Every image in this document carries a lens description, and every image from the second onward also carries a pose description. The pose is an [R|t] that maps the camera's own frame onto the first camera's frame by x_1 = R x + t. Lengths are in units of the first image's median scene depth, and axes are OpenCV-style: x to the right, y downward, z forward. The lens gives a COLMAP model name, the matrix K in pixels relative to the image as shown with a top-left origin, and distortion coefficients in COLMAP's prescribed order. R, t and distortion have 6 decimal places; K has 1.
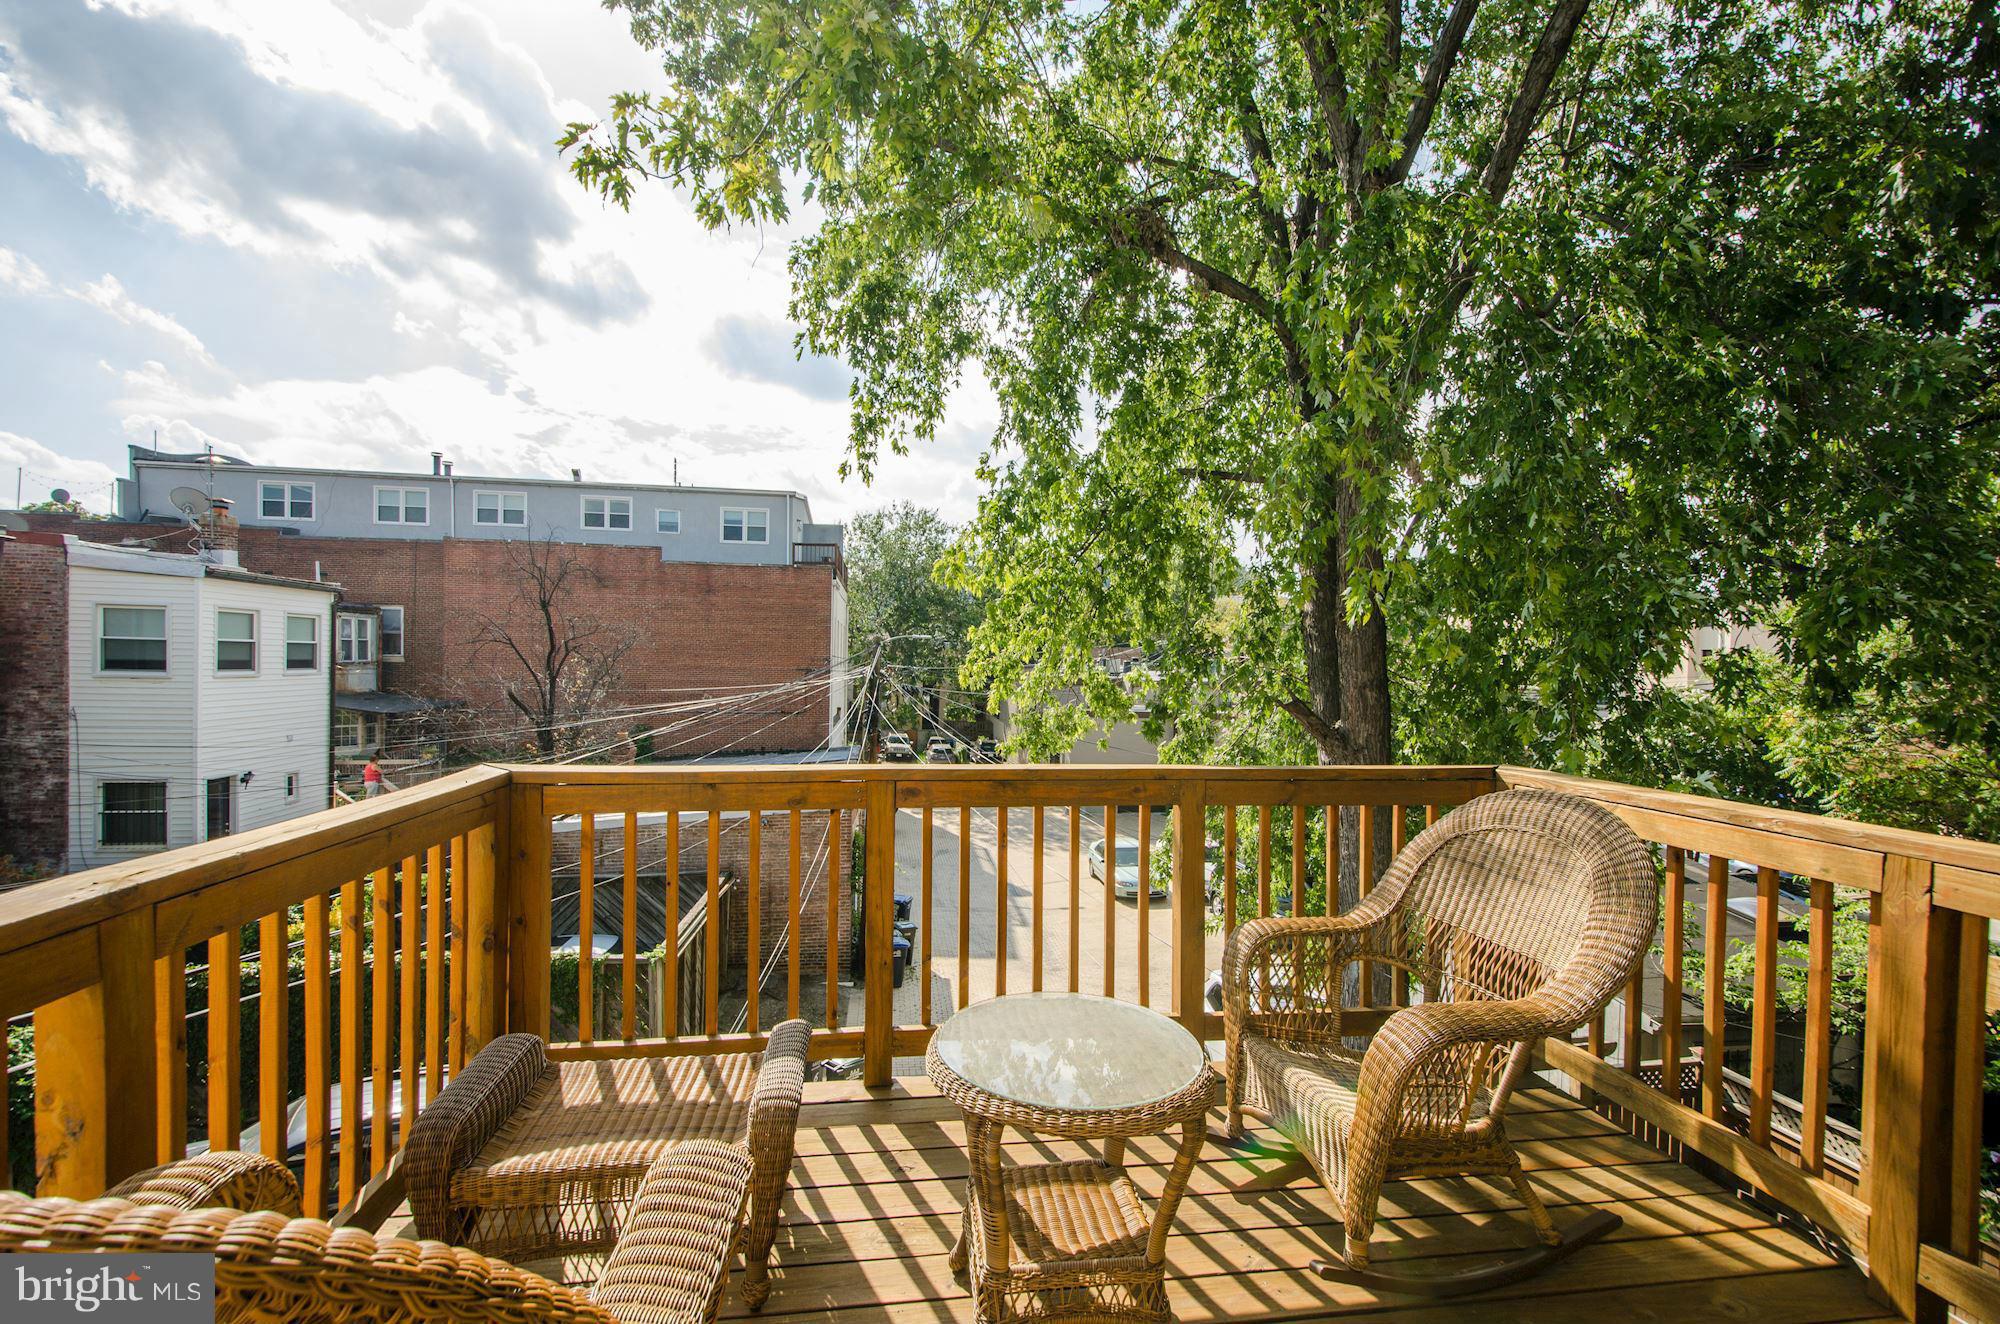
lens RADIAL K [[871.5, 0, 1007.3], [0, 871.5, 666.4], [0, 0, 1]] dist [0.003873, -0.001231]
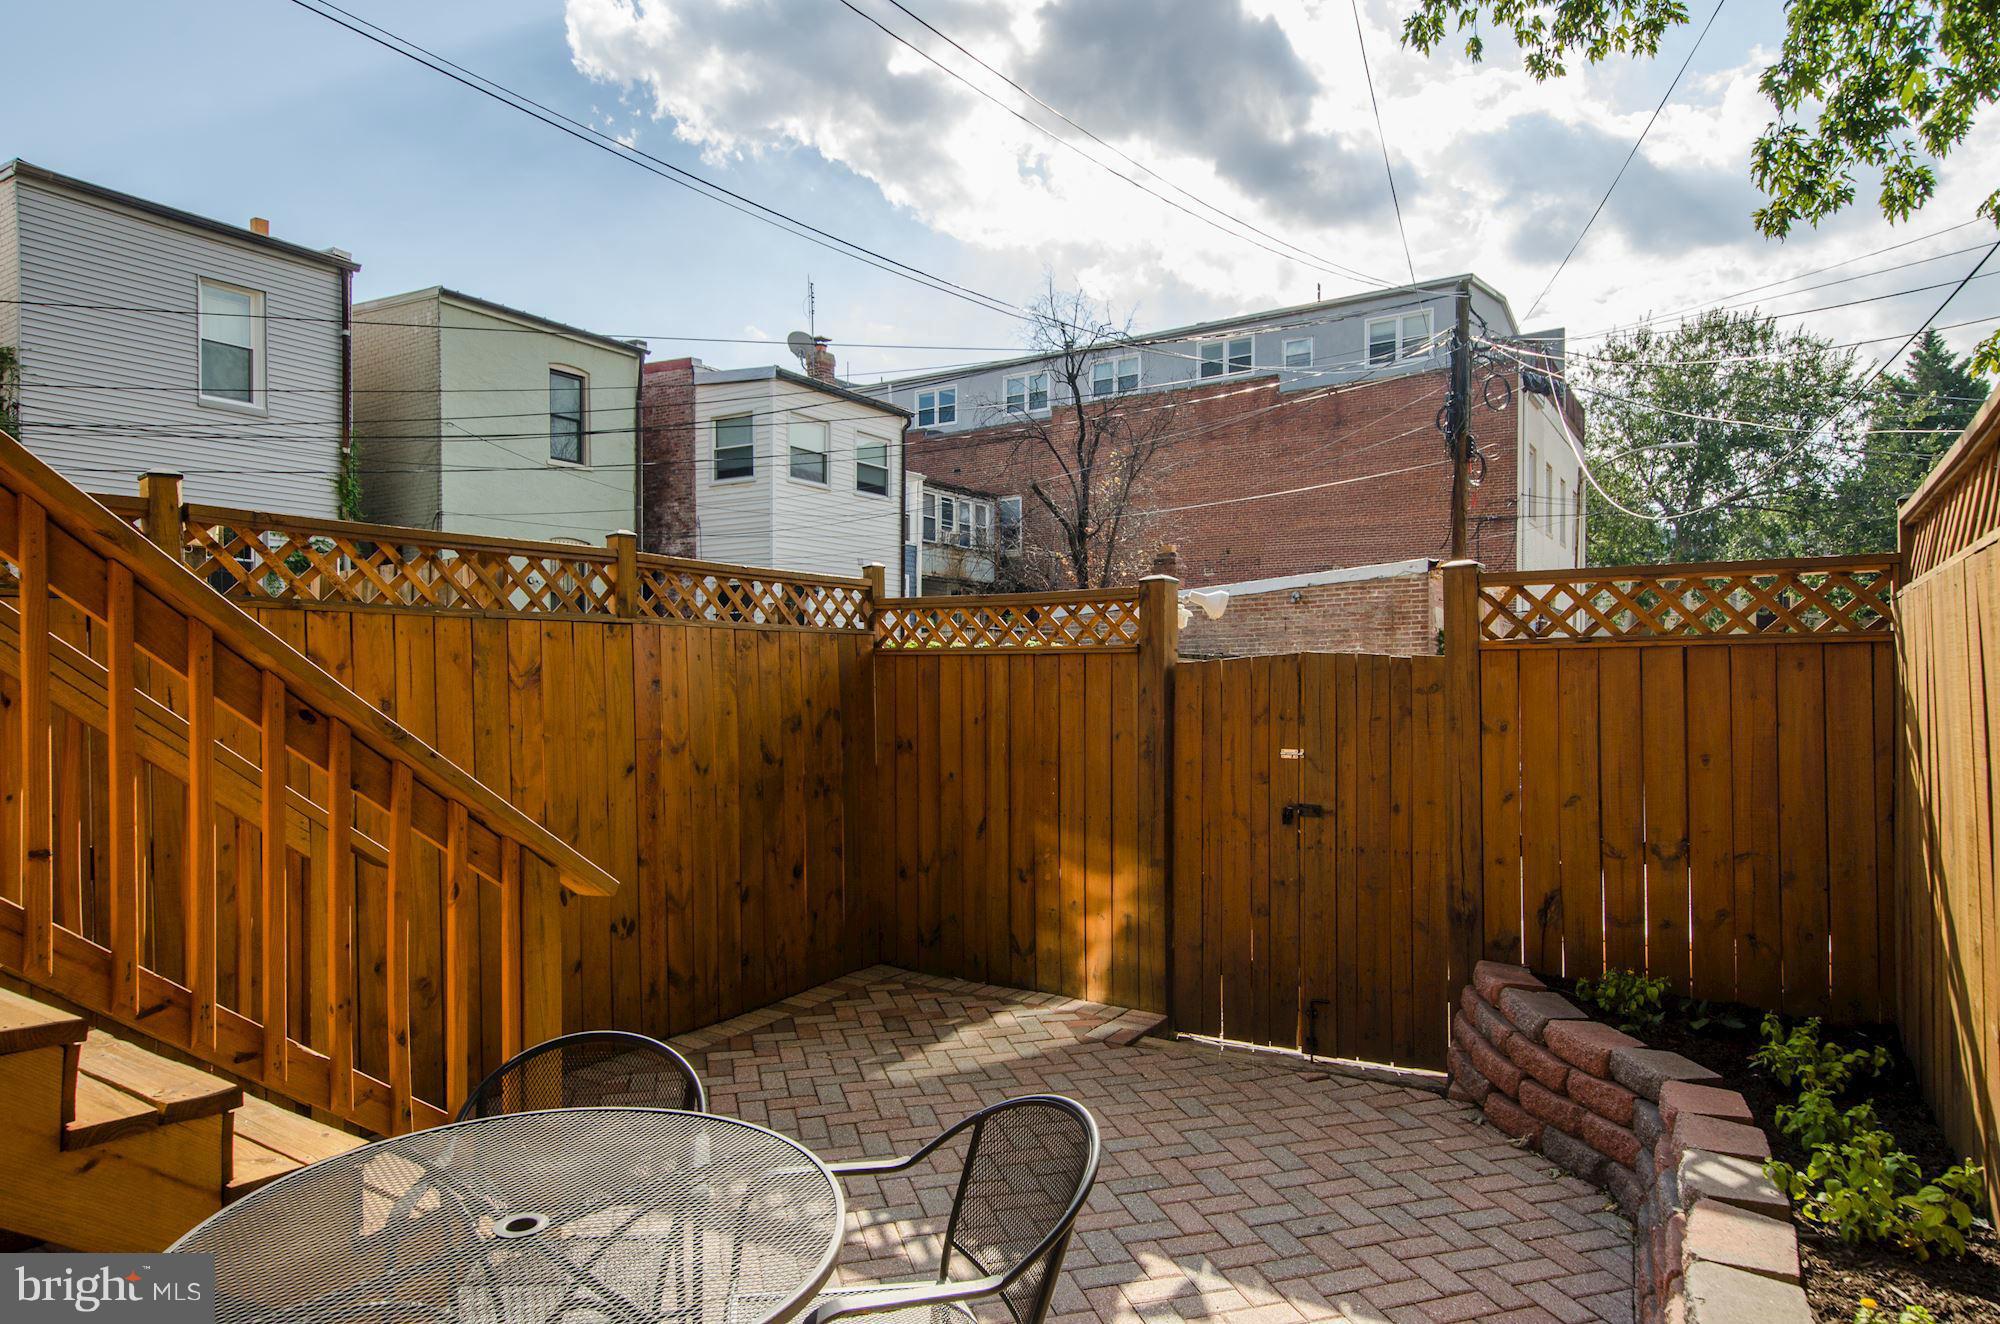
lens RADIAL K [[1143.5, 0, 1006.5], [0, 1143.5, 677.0], [0, 0, 1]] dist [-0.003396, -0.000366]
pose [[0.745601, -0.019254, -0.666115, 0.083078], [0.001899, 0.999640, -0.026768, 0.151660], [0.666390, 0.018693, 0.745369, 0.107867]]
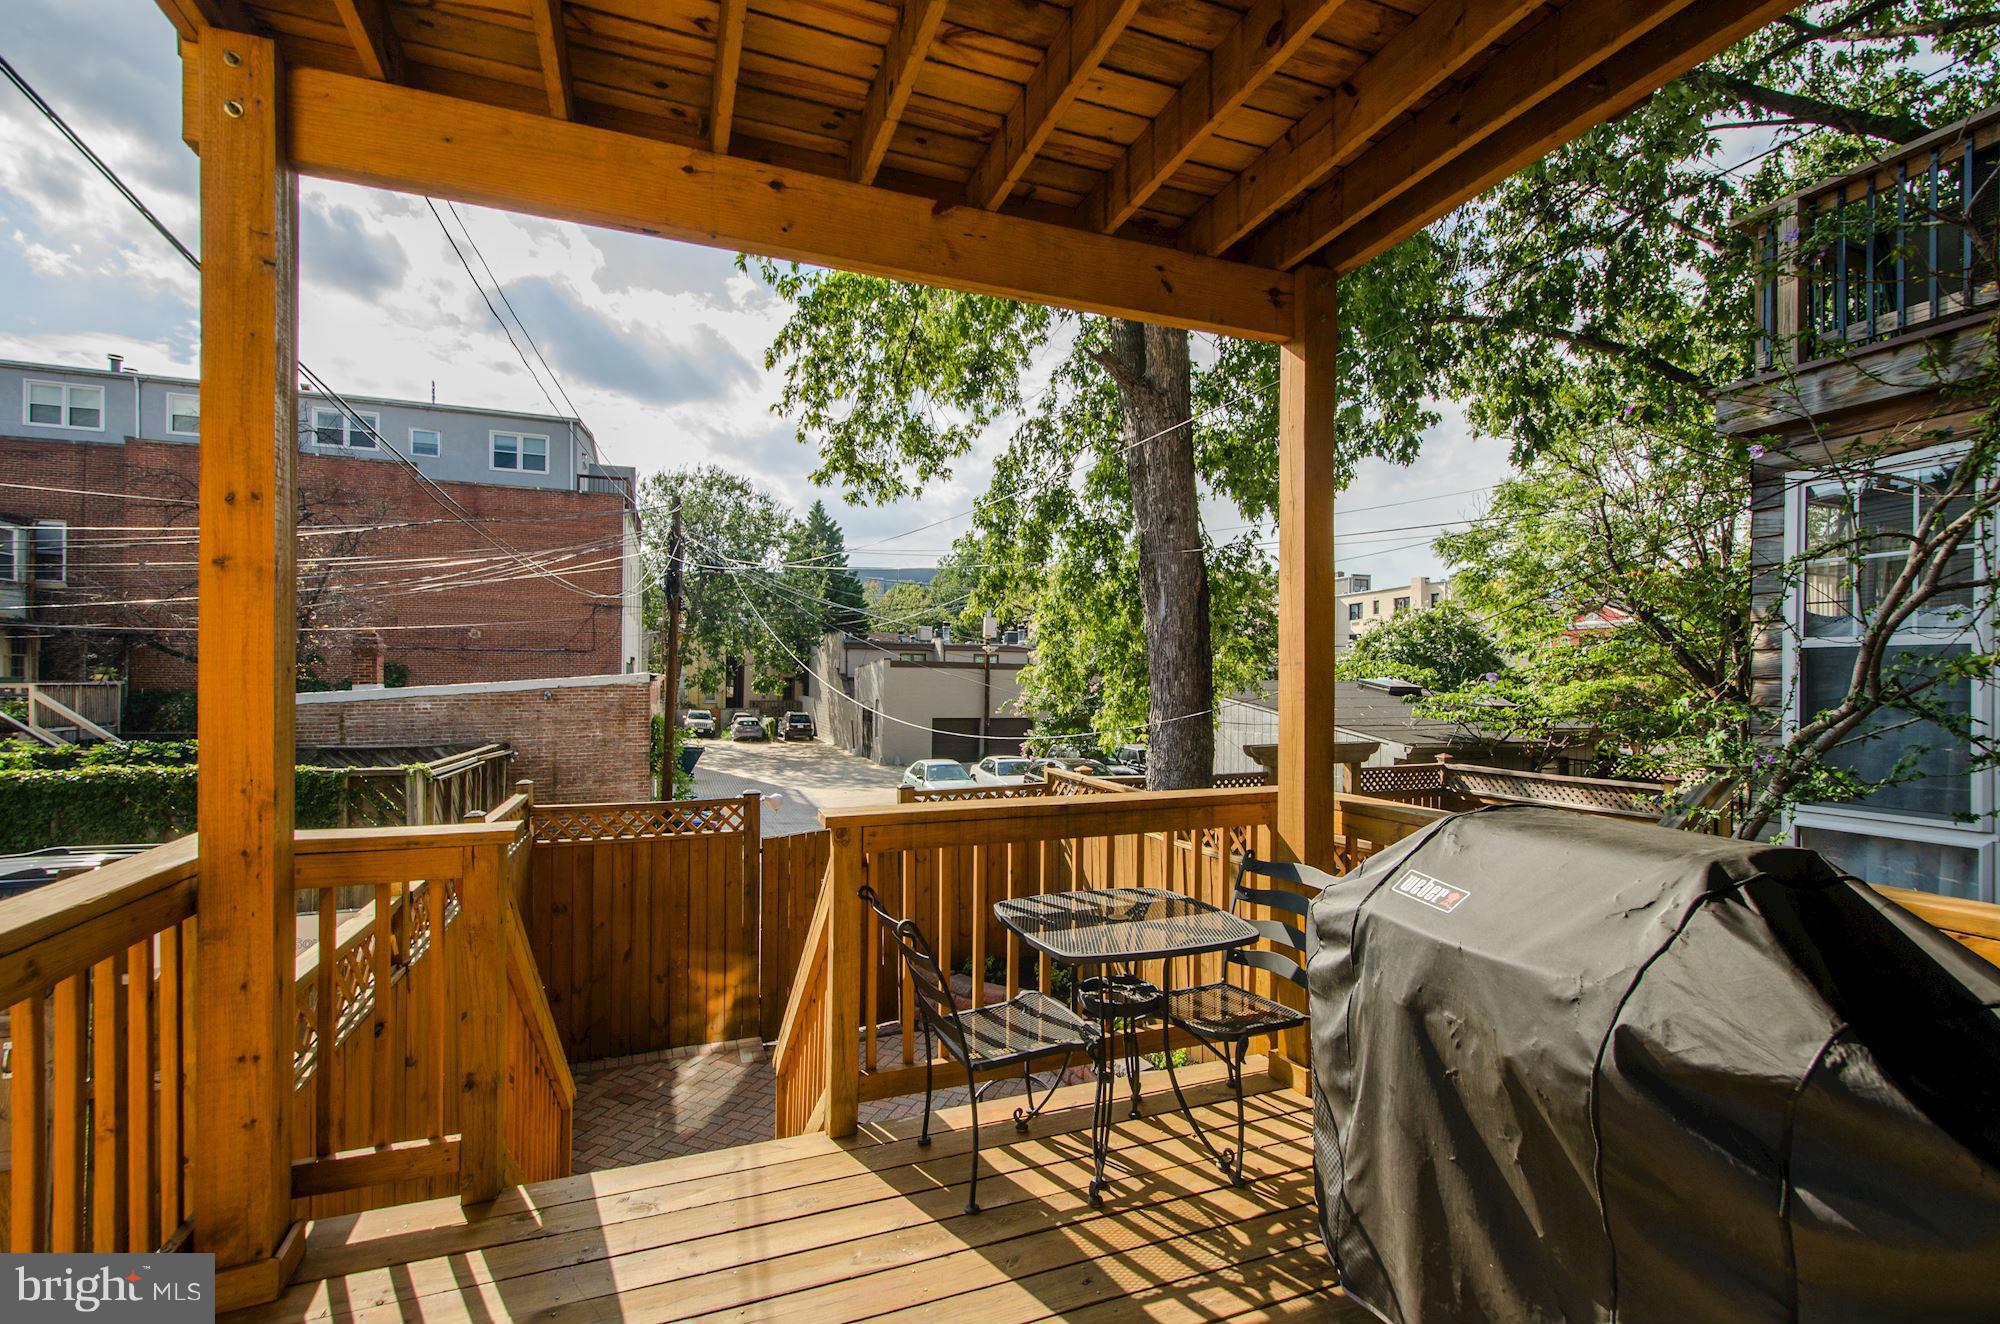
lens RADIAL K [[871.5, 0, 1008.5], [0, 871.5, 677.4], [0, 0, 1]] dist [0.003873, -0.001231]
pose [[0.976187, -0.012542, 0.216567, -0.002656], [0.015804, 0.999786, -0.013338, 0.103157], [-0.216354, 0.016443, 0.976177, 0.002326]]
